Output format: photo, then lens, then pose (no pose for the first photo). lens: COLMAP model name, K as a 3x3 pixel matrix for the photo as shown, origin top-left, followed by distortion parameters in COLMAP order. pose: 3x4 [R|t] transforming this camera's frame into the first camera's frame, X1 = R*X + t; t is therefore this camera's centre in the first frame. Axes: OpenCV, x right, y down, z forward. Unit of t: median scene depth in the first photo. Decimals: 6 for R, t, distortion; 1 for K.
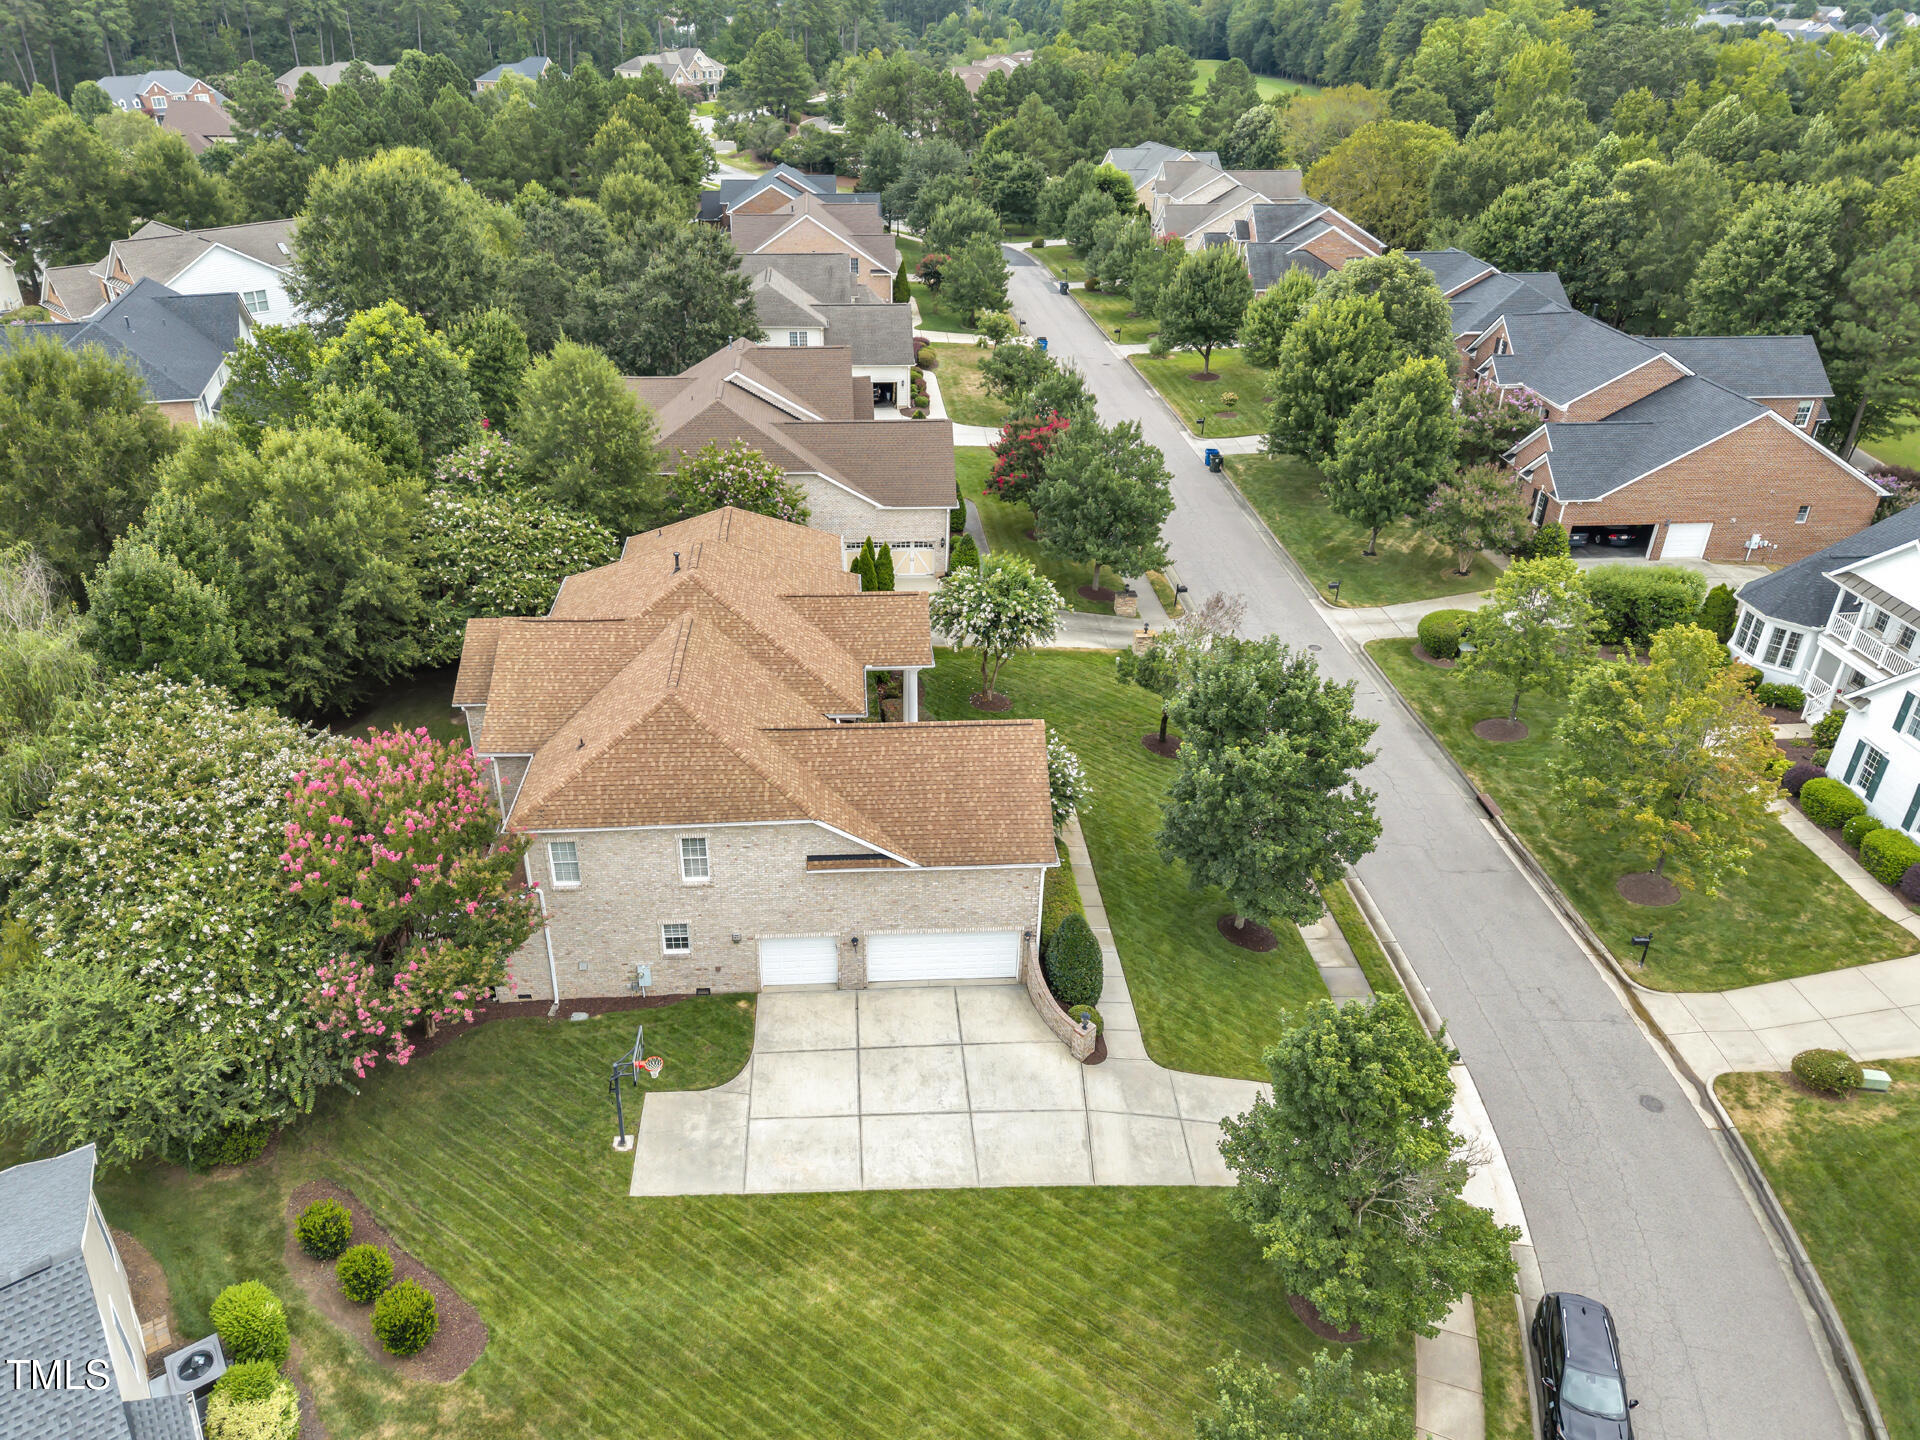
lens RADIAL K [[1274.4, 0, 952.8], [0, 1274.4, 675.3], [0, 0, 1]] dist [-0.000082, -0.000602]
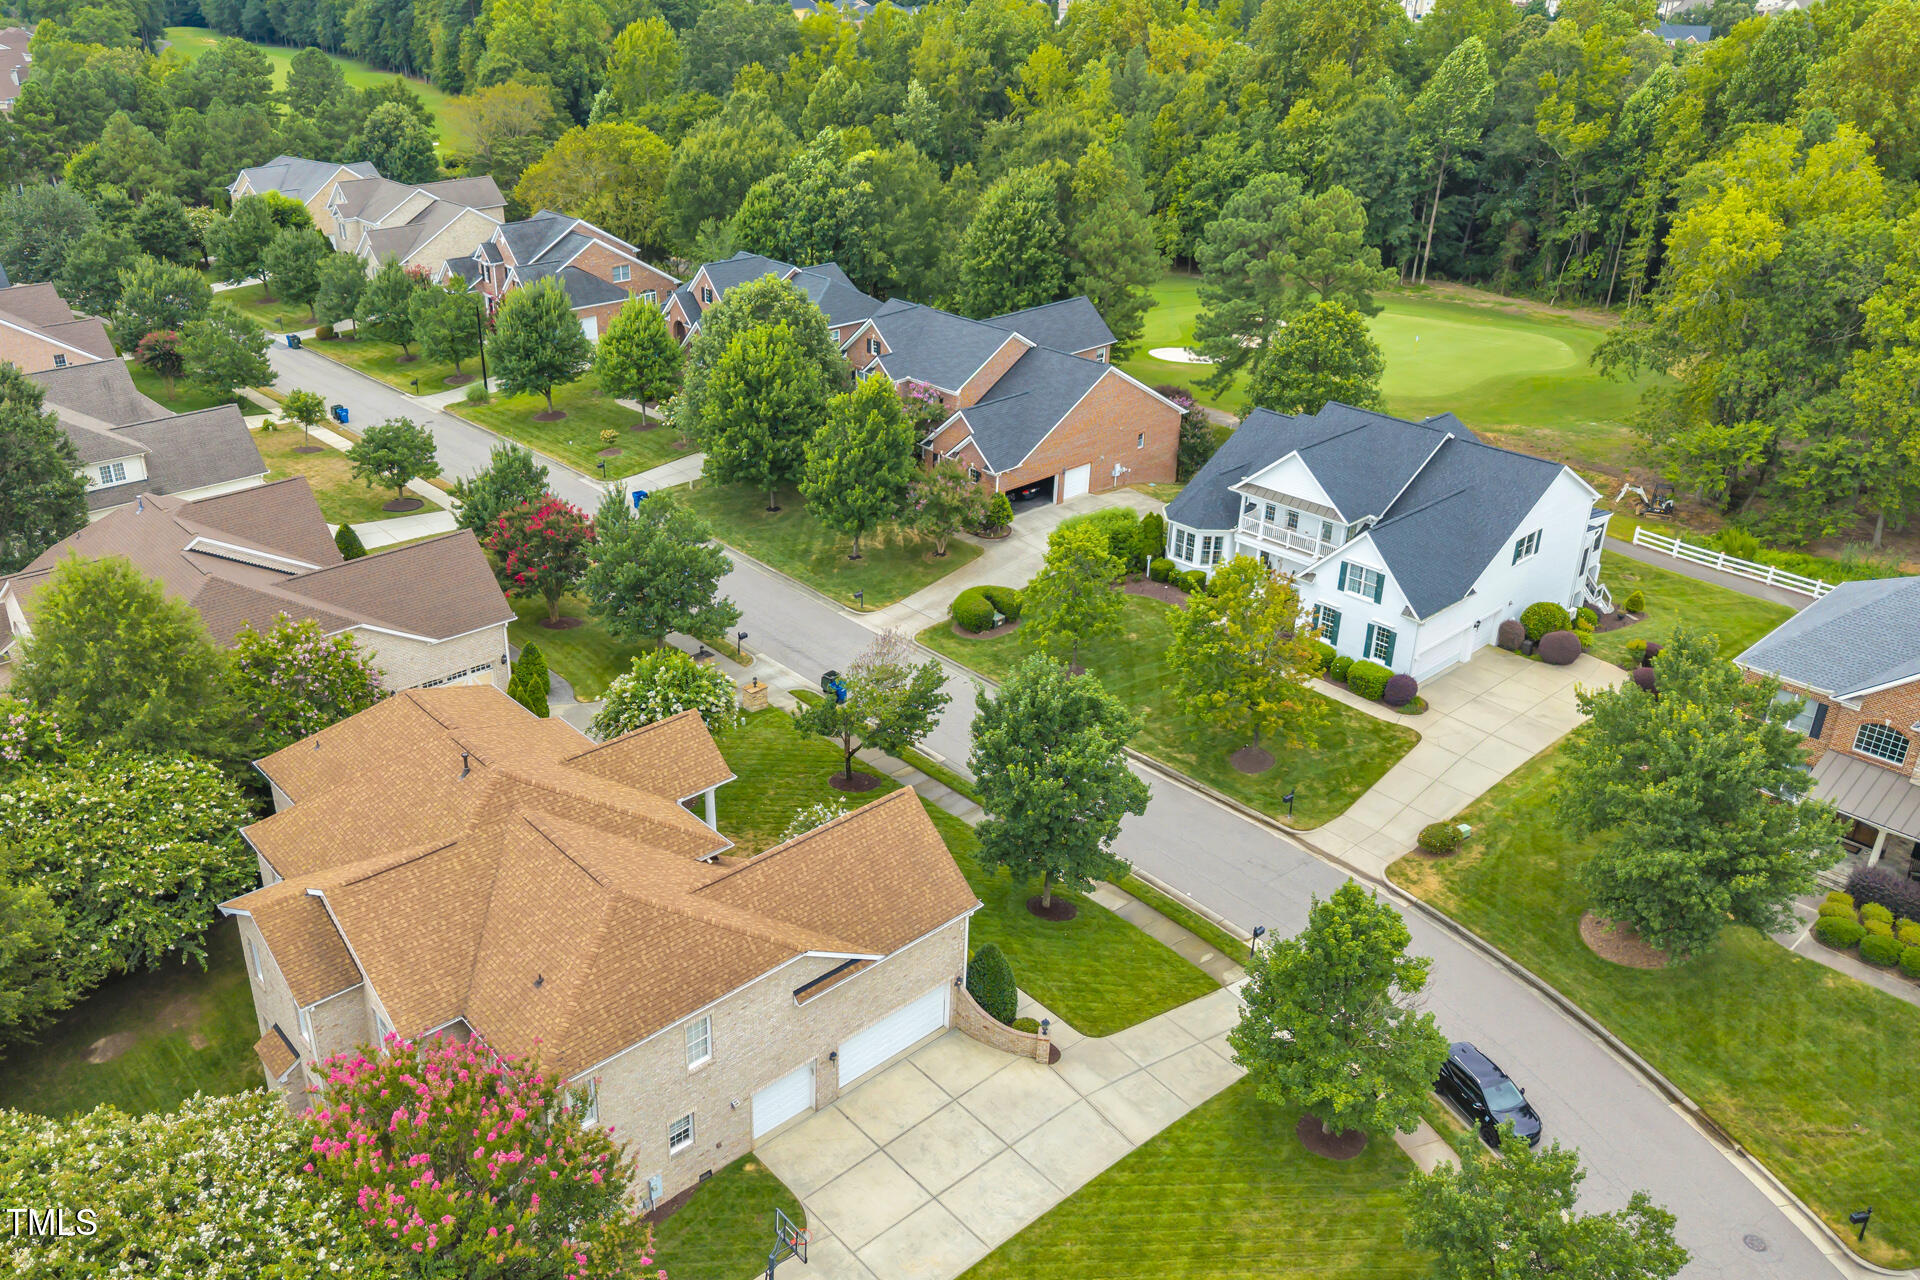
lens RADIAL K [[1397.8, 0, 960.0], [0, 1397.8, 640.0], [0, 0, 1]] dist [0.026728, -0.039103]
pose [[0.790469, -0.277979, 0.545789, -0.315854], [0.294838, 0.953740, 0.058739, -0.087939], [-0.536869, 0.114488, 0.835861, -0.018081]]
